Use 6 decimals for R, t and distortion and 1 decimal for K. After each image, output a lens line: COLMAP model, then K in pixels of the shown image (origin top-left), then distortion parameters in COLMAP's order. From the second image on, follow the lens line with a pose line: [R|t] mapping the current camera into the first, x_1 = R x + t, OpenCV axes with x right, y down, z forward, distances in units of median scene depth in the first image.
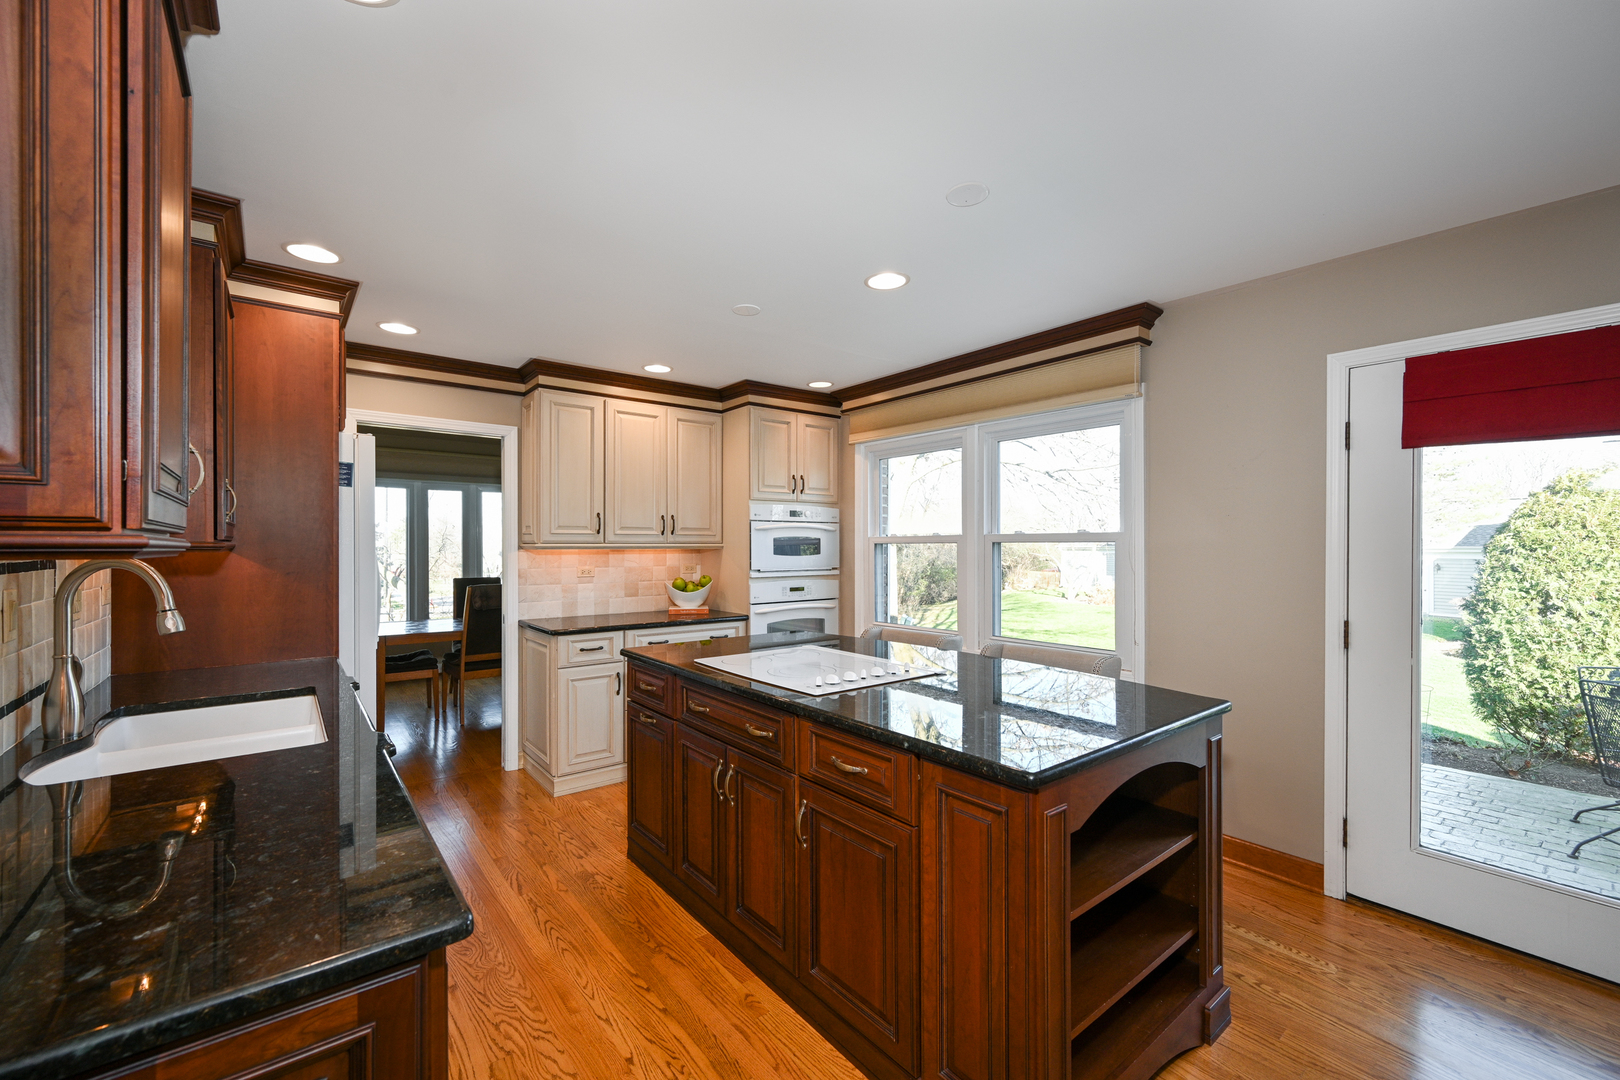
lens RADIAL K [[655.6, 0, 807.0], [0, 655.6, 544.0], [0, 0, 1]] dist [-0.000066, 0.000639]
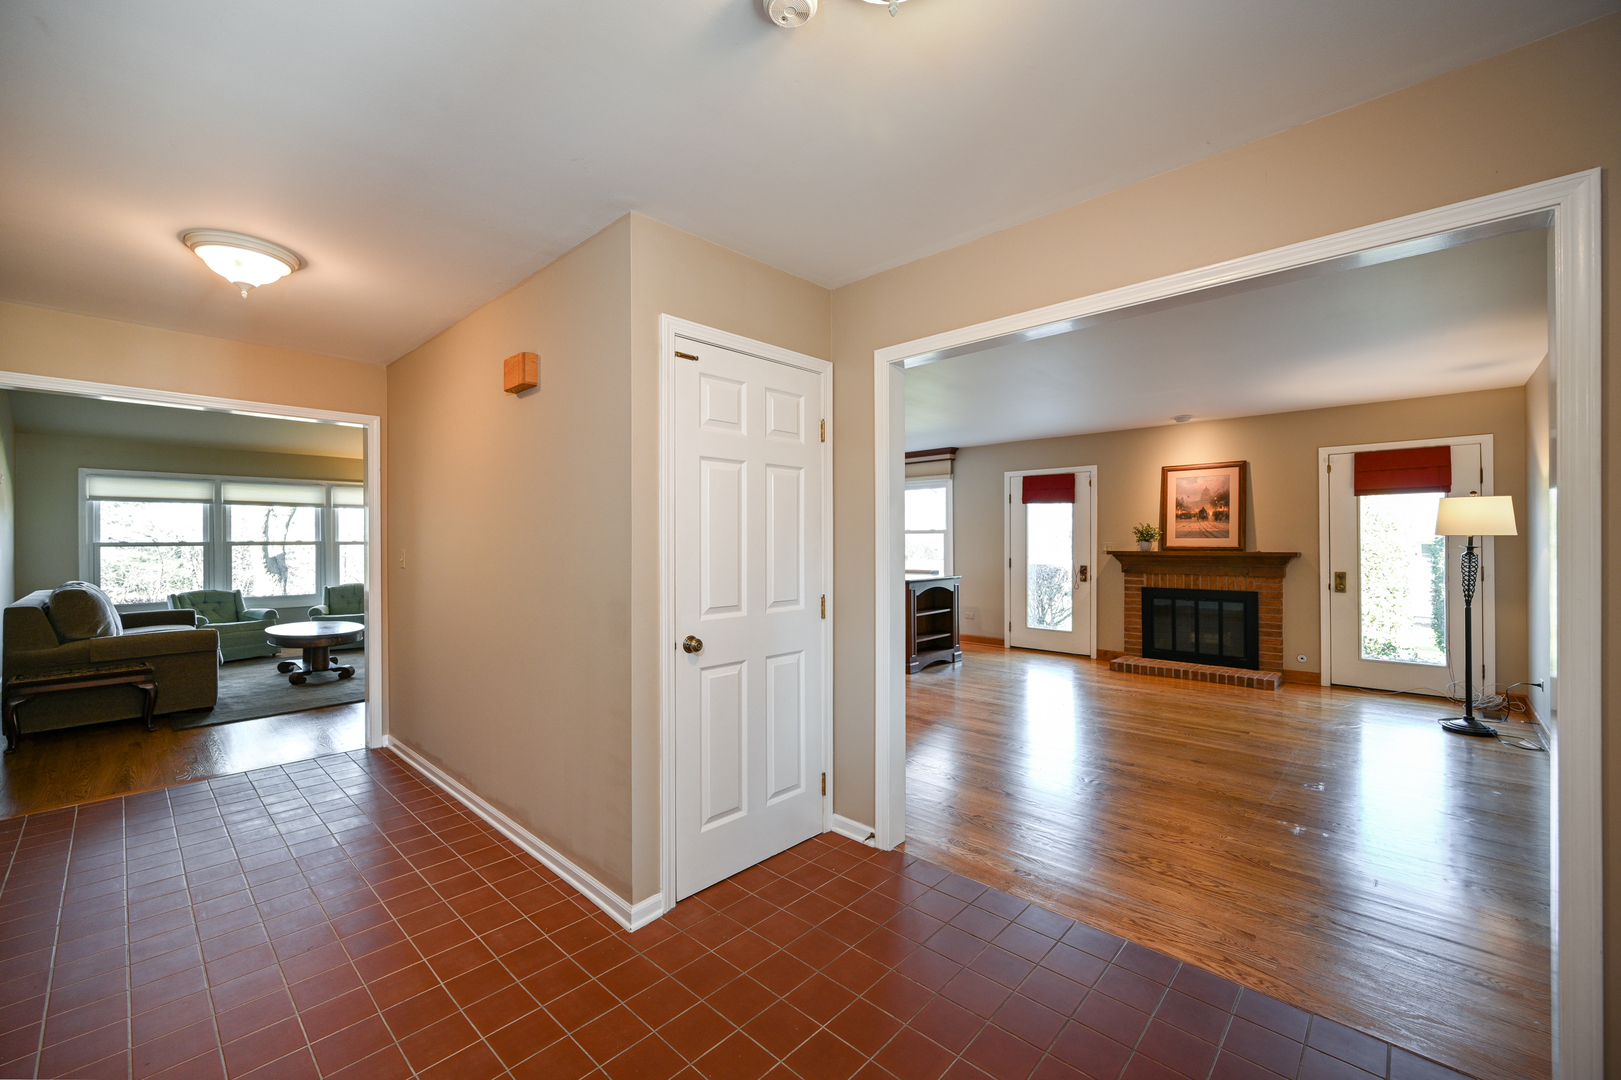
lens RADIAL K [[656.0, 0, 776.1], [0, 656.0, 537.8], [0, 0, 1]] dist [-0.000066, 0.000639]
pose [[0.992543, -0.004743, 0.121801, -0.369808], [0.004876, 0.999988, -0.000792, 0.009891], [-0.121796, 0.001380, 0.992554, -1.108458]]
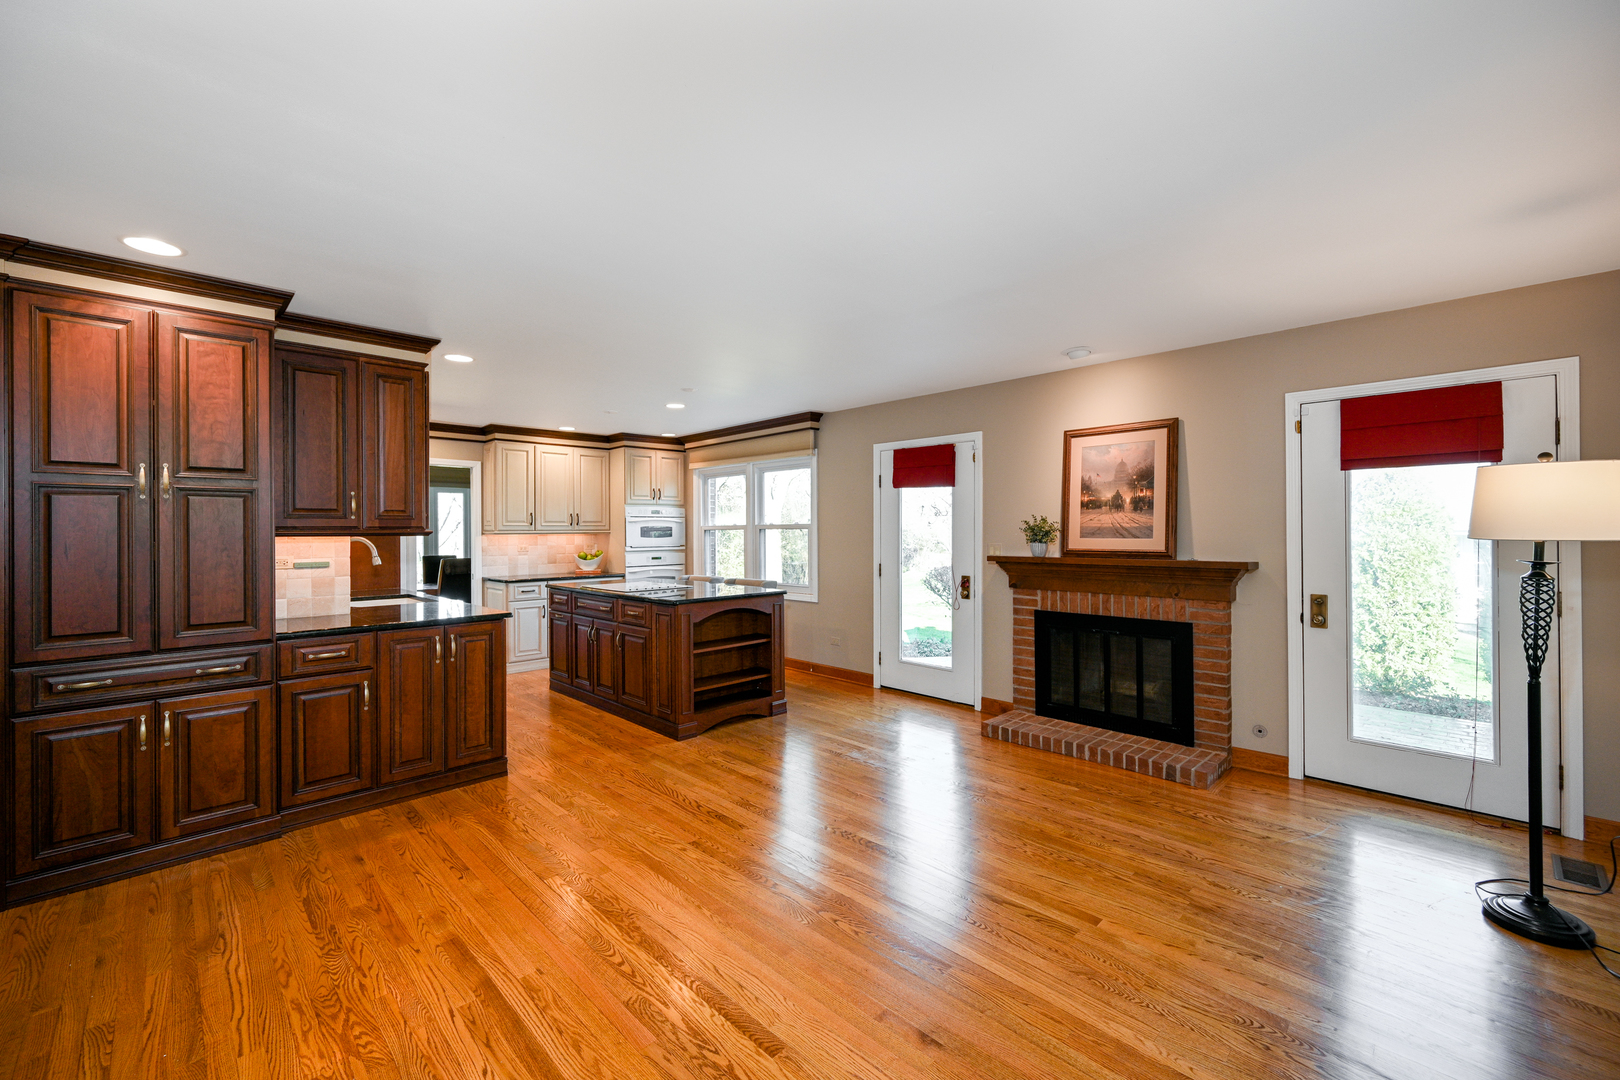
lens RADIAL K [[655.6, 0, 802.3], [0, 655.6, 529.2], [0, 0, 1]] dist [-0.000066, 0.000639]
pose [[0.995267, -0.005453, 0.097025, 0.195158], [0.005520, 0.999985, -0.000424, -0.000754], [-0.097021, 0.000958, 0.995282, -0.687362]]
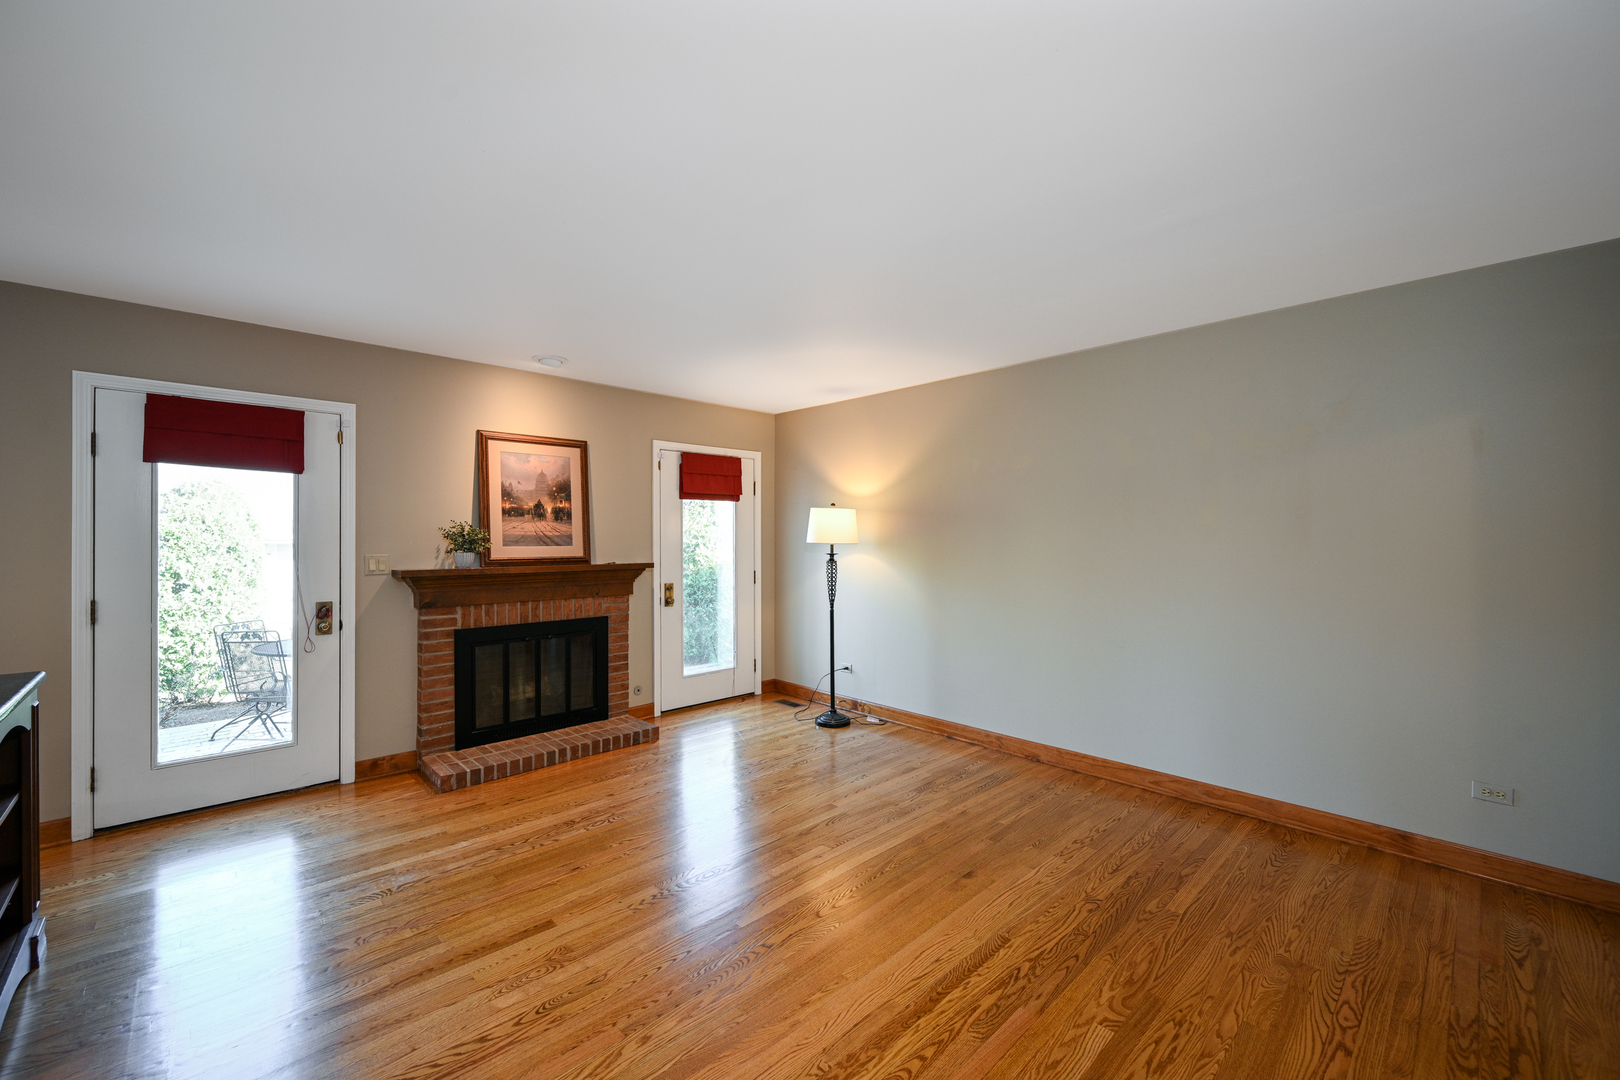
lens RADIAL K [[655.6, 0, 814.8], [0, 655.6, 540.0], [0, 0, 1]] dist [-0.000066, 0.000639]
pose [[-0.092448, -0.005698, 0.995701, -0.271601], [-0.002070, 0.999983, 0.005530, -0.000882], [-0.995715, -0.001550, -0.092459, -0.106462]]
